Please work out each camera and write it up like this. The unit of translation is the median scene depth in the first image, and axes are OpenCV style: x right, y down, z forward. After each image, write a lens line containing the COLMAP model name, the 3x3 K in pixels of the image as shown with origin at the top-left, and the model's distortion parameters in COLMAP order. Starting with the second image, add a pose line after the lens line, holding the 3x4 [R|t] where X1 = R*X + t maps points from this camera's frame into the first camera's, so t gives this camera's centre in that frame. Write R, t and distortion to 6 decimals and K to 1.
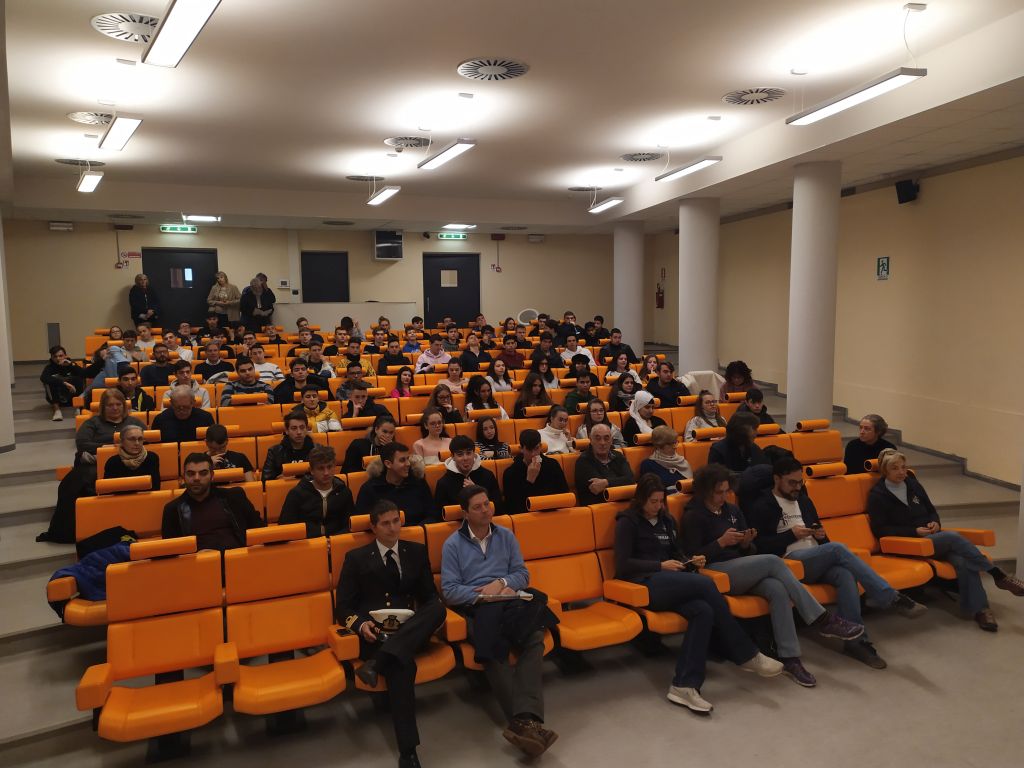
lens RADIAL K [[771.1, 0, 512.0], [0, 771.1, 384.0], [0, 0, 1]] dist [0.078228, -0.060376]
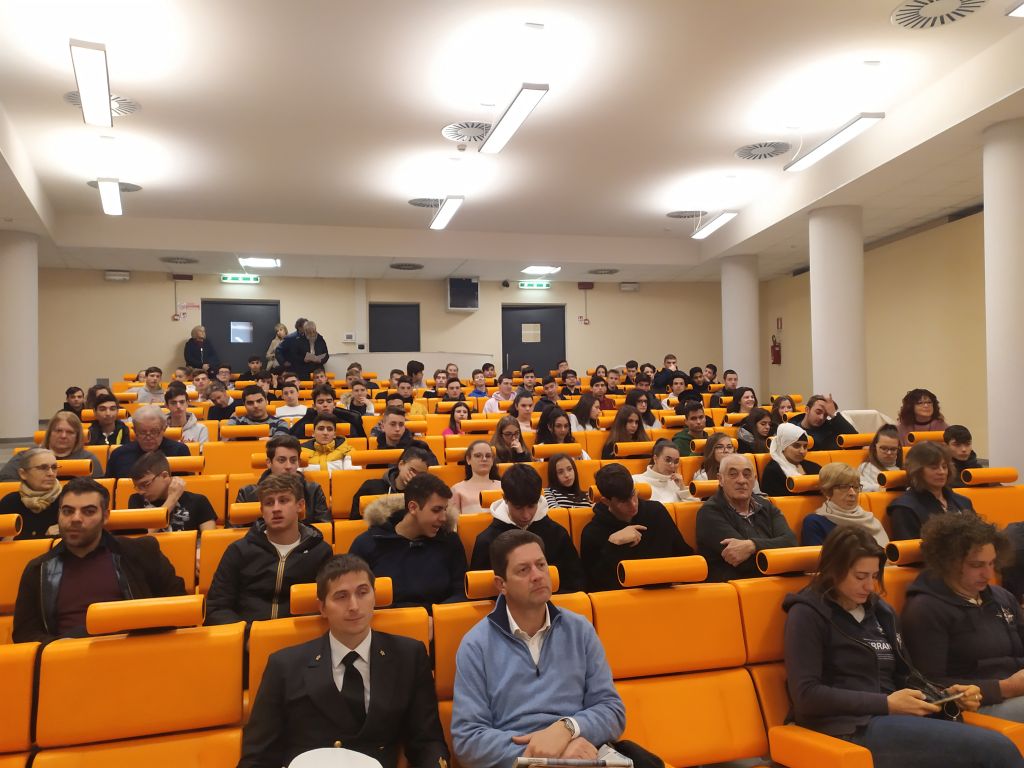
lens RADIAL K [[771.1, 0, 512.0], [0, 771.1, 384.0], [0, 0, 1]] dist [0.078228, -0.060376]
pose [[0.992841, -0.005565, -0.119317, 0.008607], [-0.008053, 0.993523, -0.113343, 0.067952], [0.119175, 0.113492, 0.986365, 0.343752]]
